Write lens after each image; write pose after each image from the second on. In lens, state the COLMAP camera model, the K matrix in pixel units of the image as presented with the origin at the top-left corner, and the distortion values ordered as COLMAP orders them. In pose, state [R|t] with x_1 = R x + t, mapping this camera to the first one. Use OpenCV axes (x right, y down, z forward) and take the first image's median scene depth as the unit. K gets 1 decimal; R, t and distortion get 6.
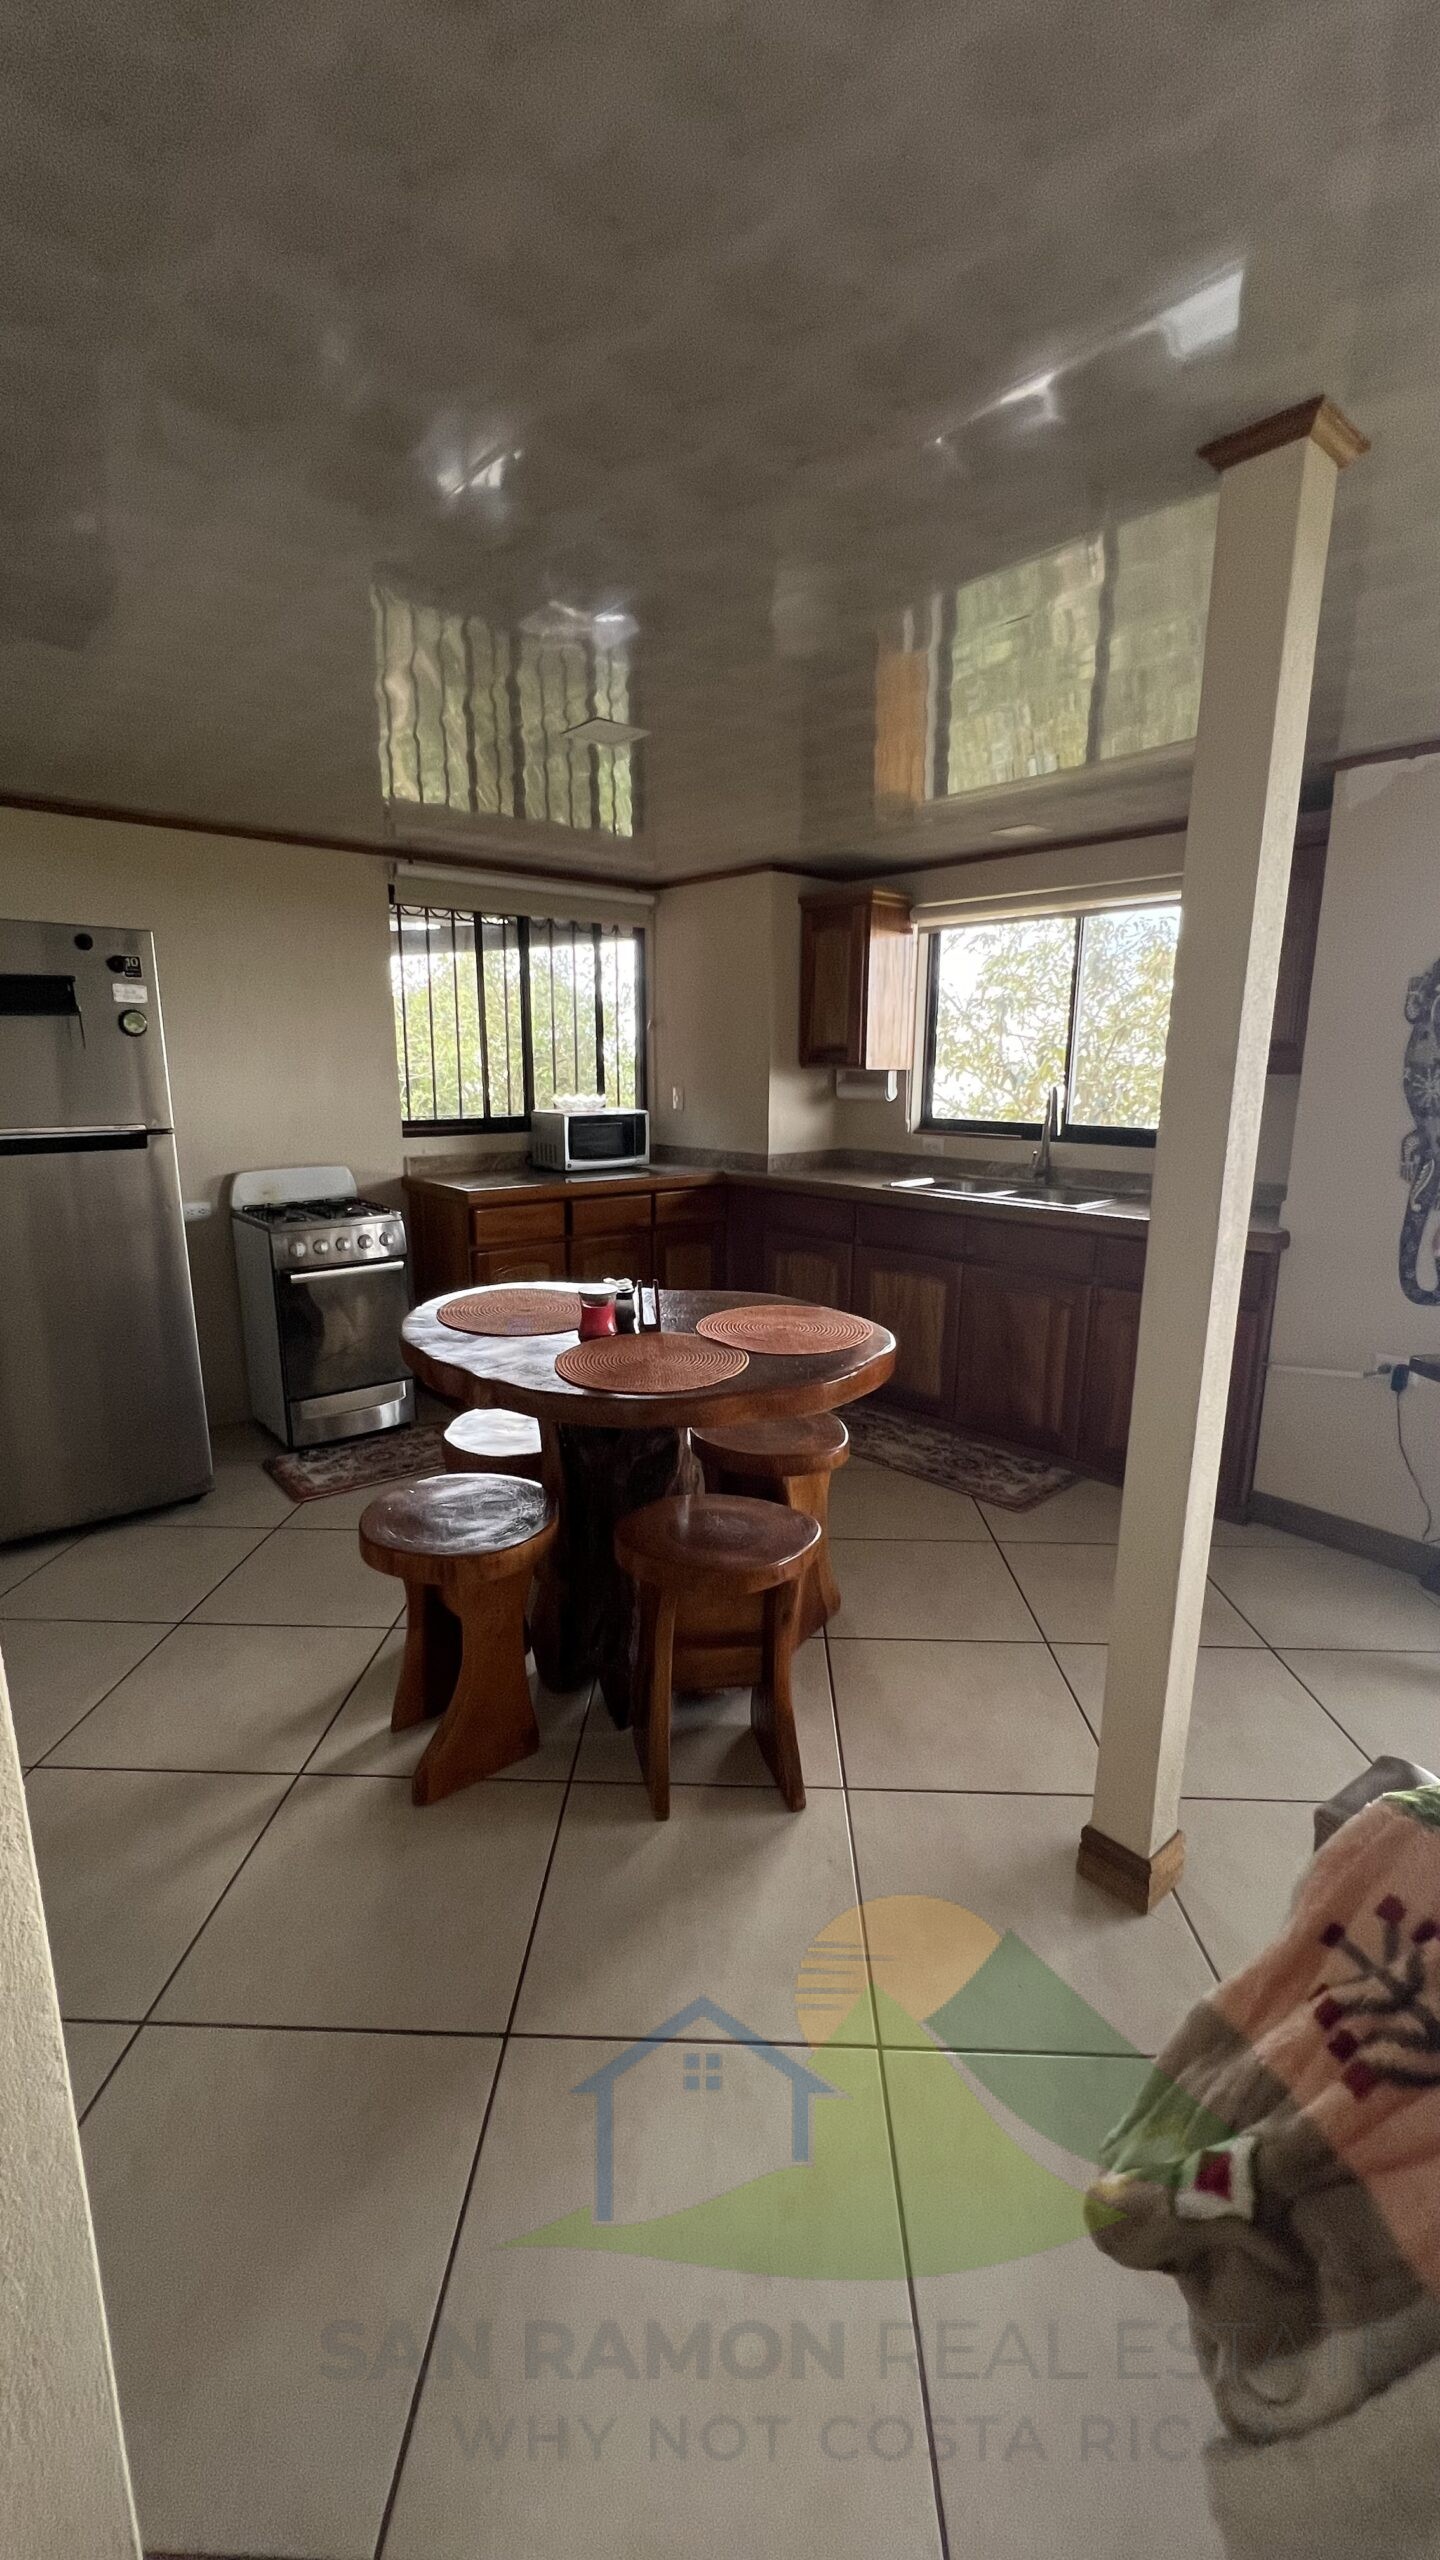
lens RADIAL K [[1033.2, 0, 716.2], [0, 1033.2, 1278.9], [0, 0, 1]] dist [-0.007616, 0.000835]
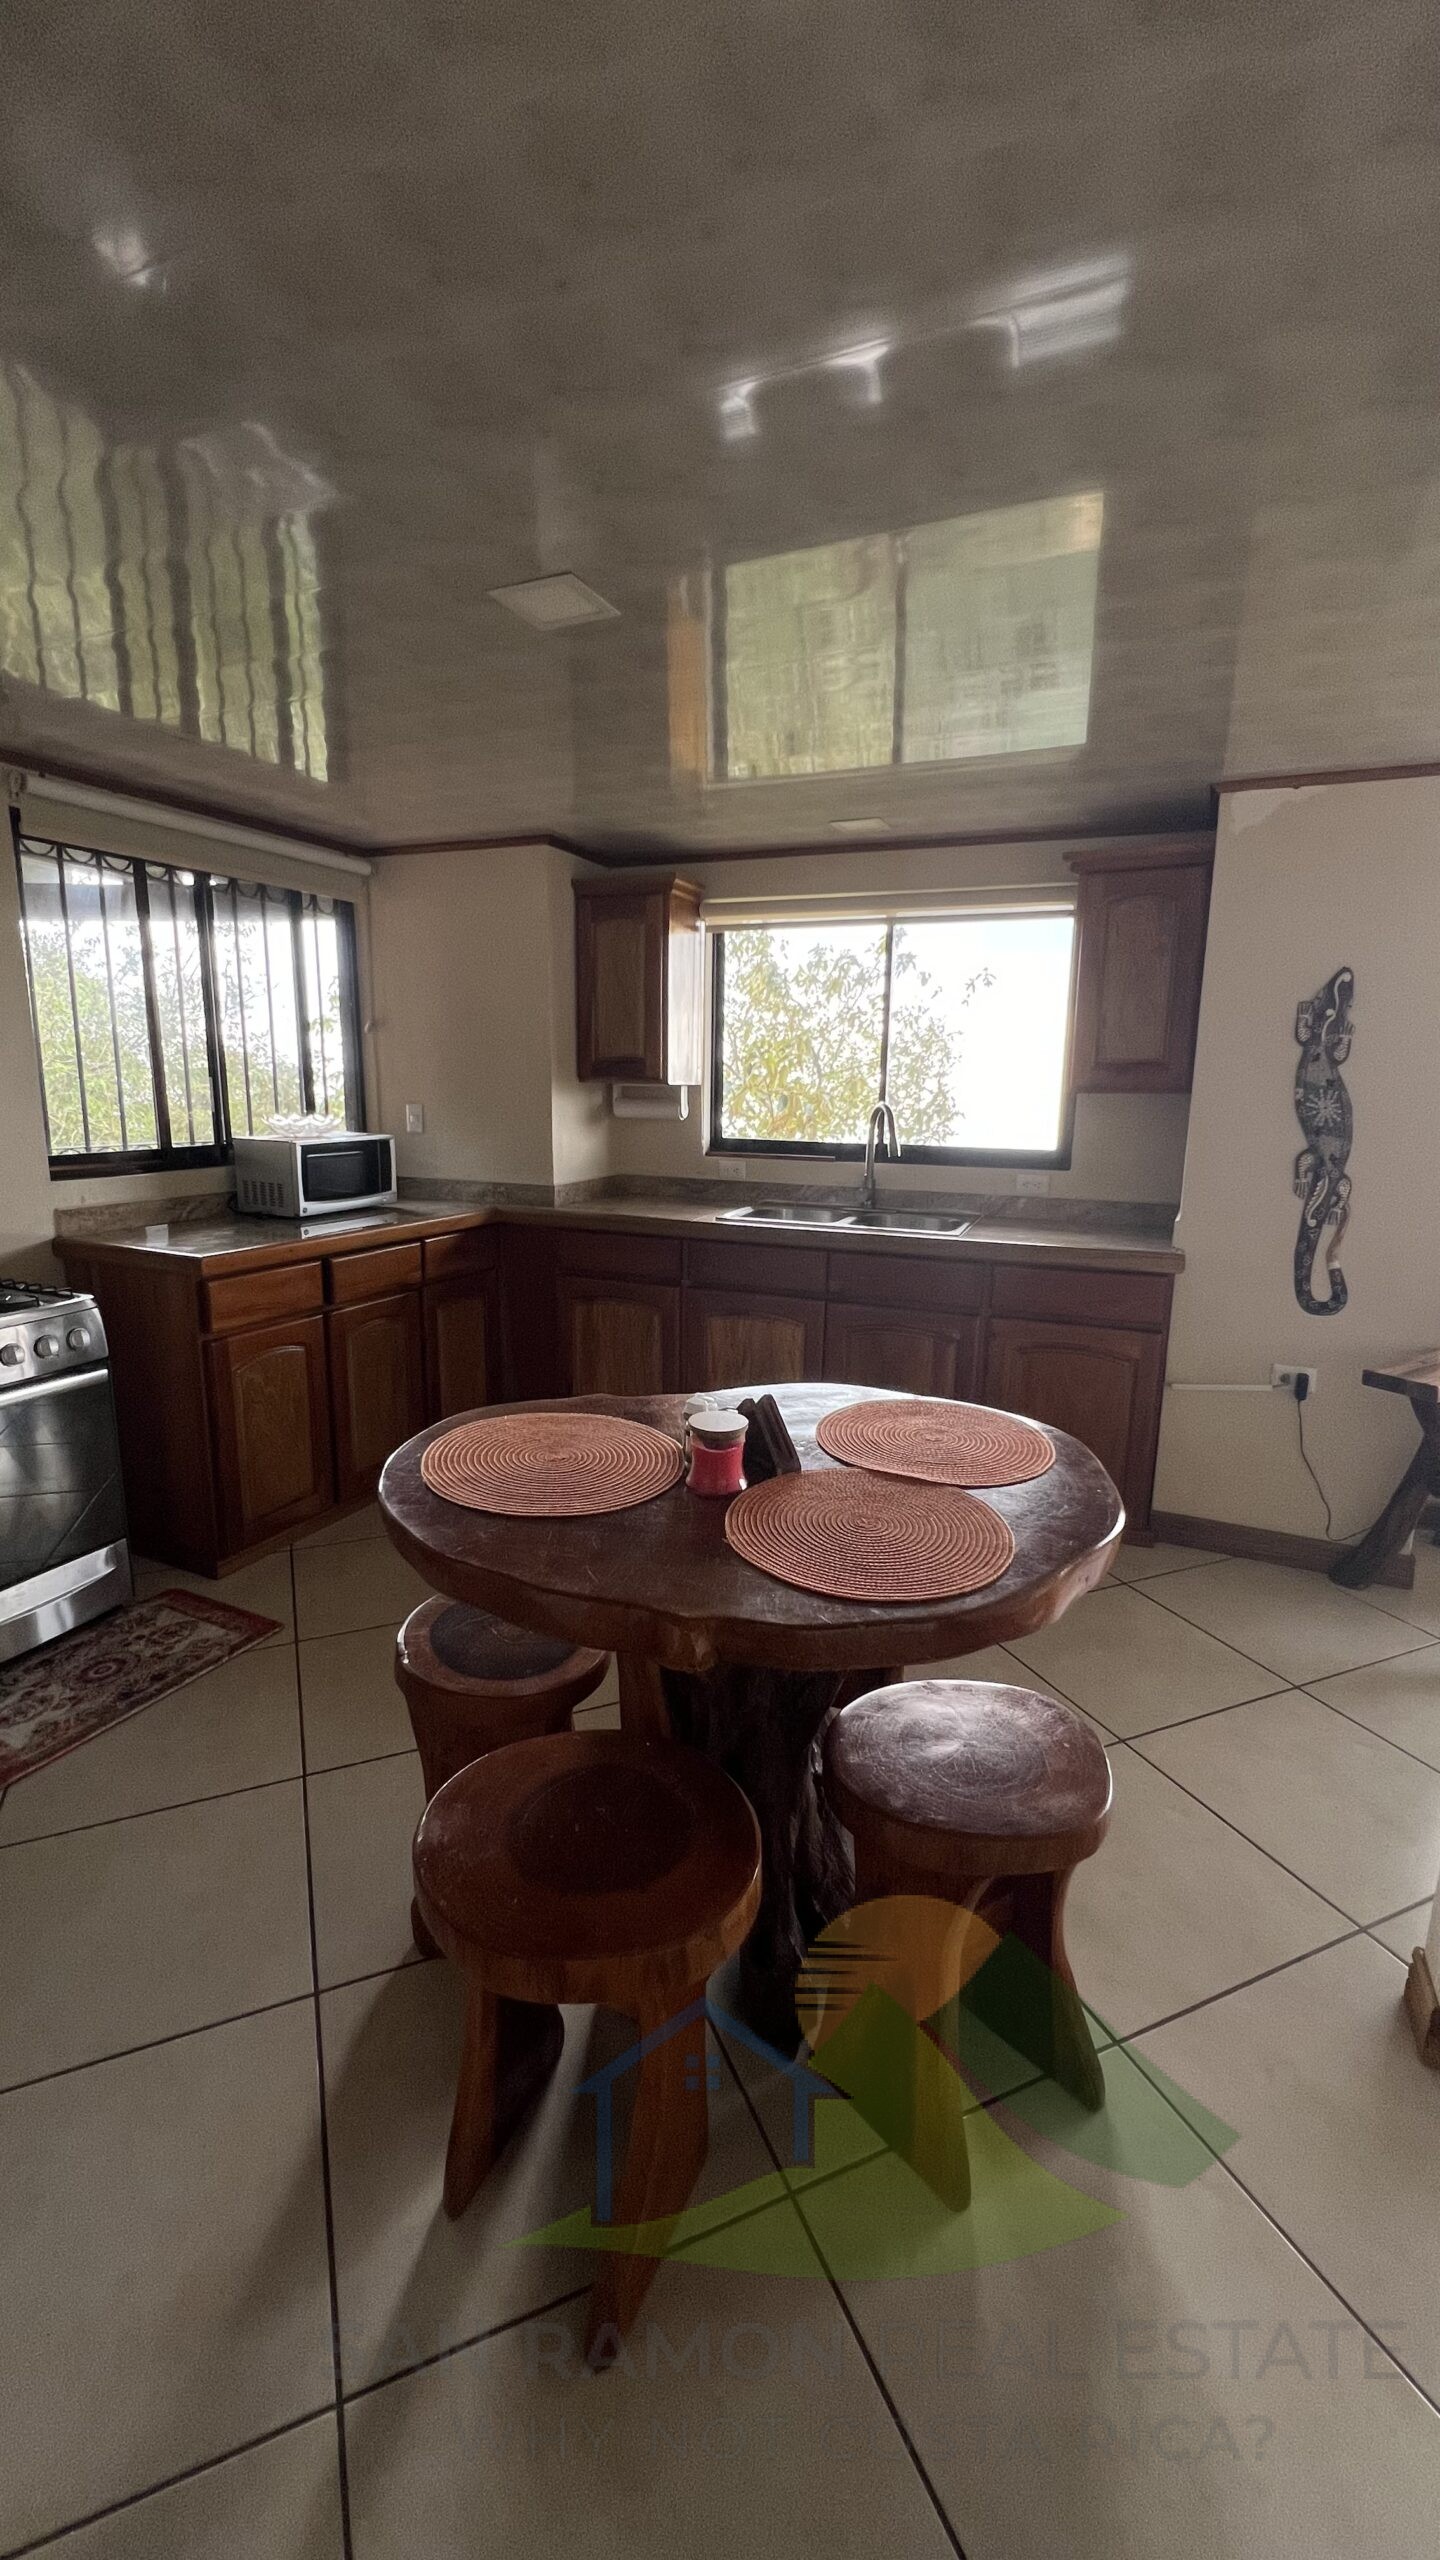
lens RADIAL K [[1033.2, 0, 727.5], [0, 1033.2, 1280.5], [0, 0, 1]] dist [-0.007616, 0.000835]
pose [[0.903682, -0.074297, 0.421710, -0.188652], [0.077615, 0.996940, 0.009320, -0.042562], [-0.421112, 0.024309, 0.906683, 0.195400]]
